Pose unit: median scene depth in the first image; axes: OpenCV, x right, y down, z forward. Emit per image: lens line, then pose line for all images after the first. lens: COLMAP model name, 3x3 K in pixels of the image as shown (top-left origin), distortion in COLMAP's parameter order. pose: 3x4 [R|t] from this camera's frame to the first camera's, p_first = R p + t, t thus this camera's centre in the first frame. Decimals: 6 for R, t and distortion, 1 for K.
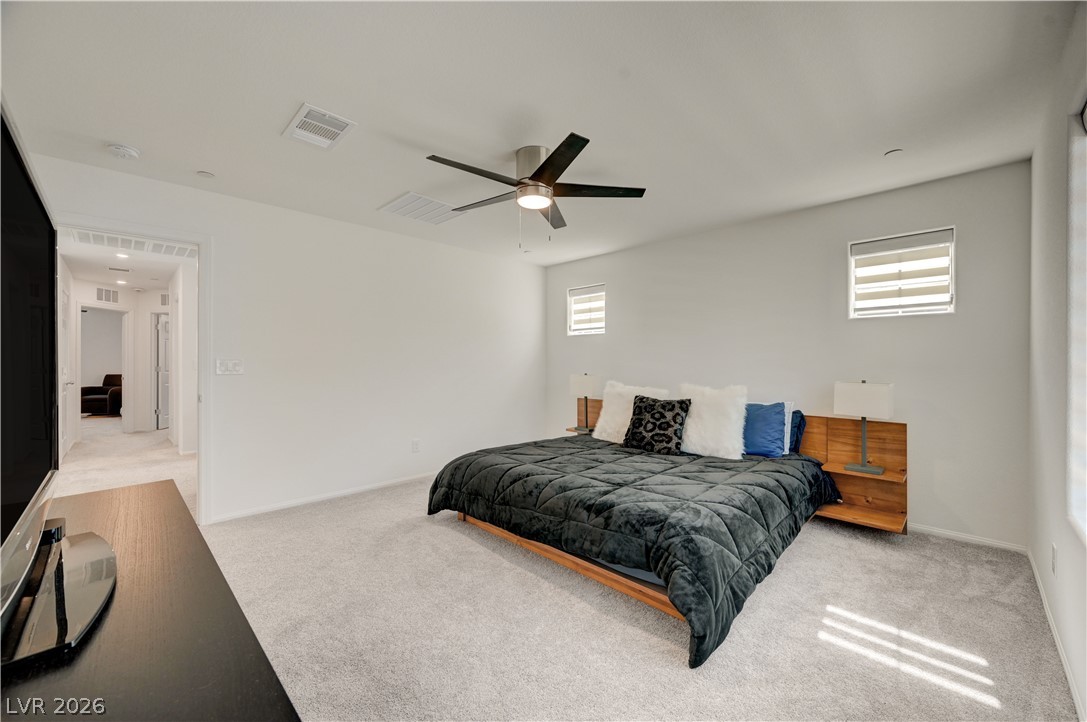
lens RADIAL K [[407.0, 0, 543.5], [0, 407.0, 361.0], [0, 0, 1]] dist [0.001106, 0.000101]
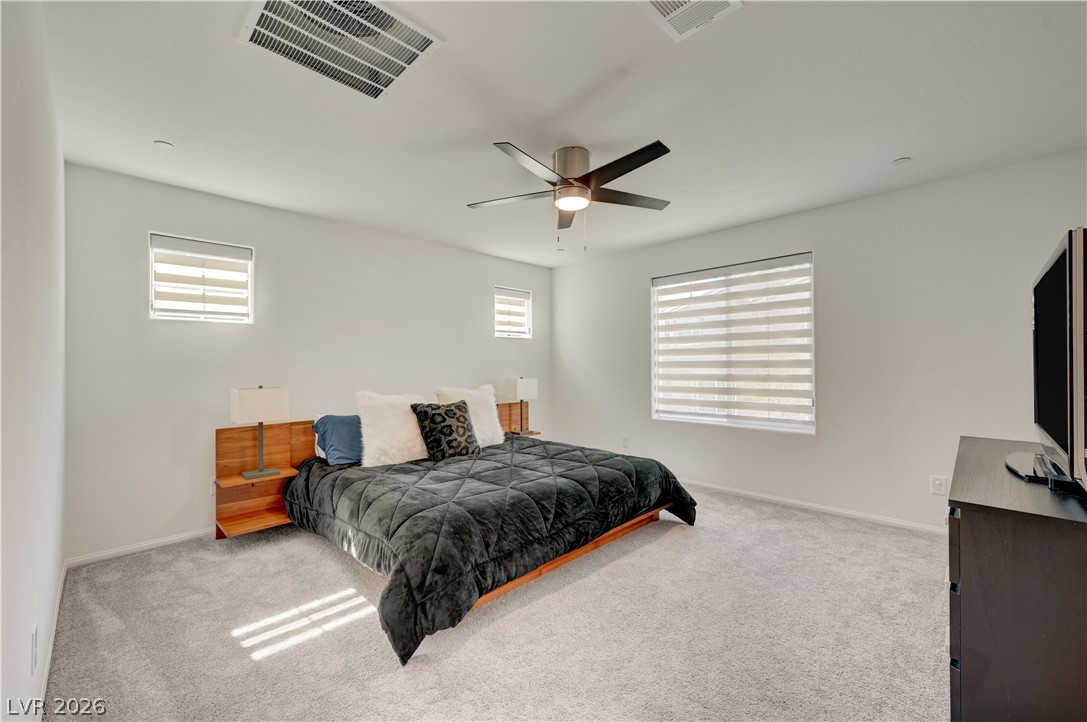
lens RADIAL K [[433.8, 0, 543.5], [0, 433.8, 361.0], [0, 0, 1]] dist [-0.001715, -0.000112]
pose [[0.026284, 0.008567, 0.999618, -0.498636], [0.007511, 0.999933, -0.008767, 0.000733], [-0.999626, 0.007738, 0.026218, 0.482765]]
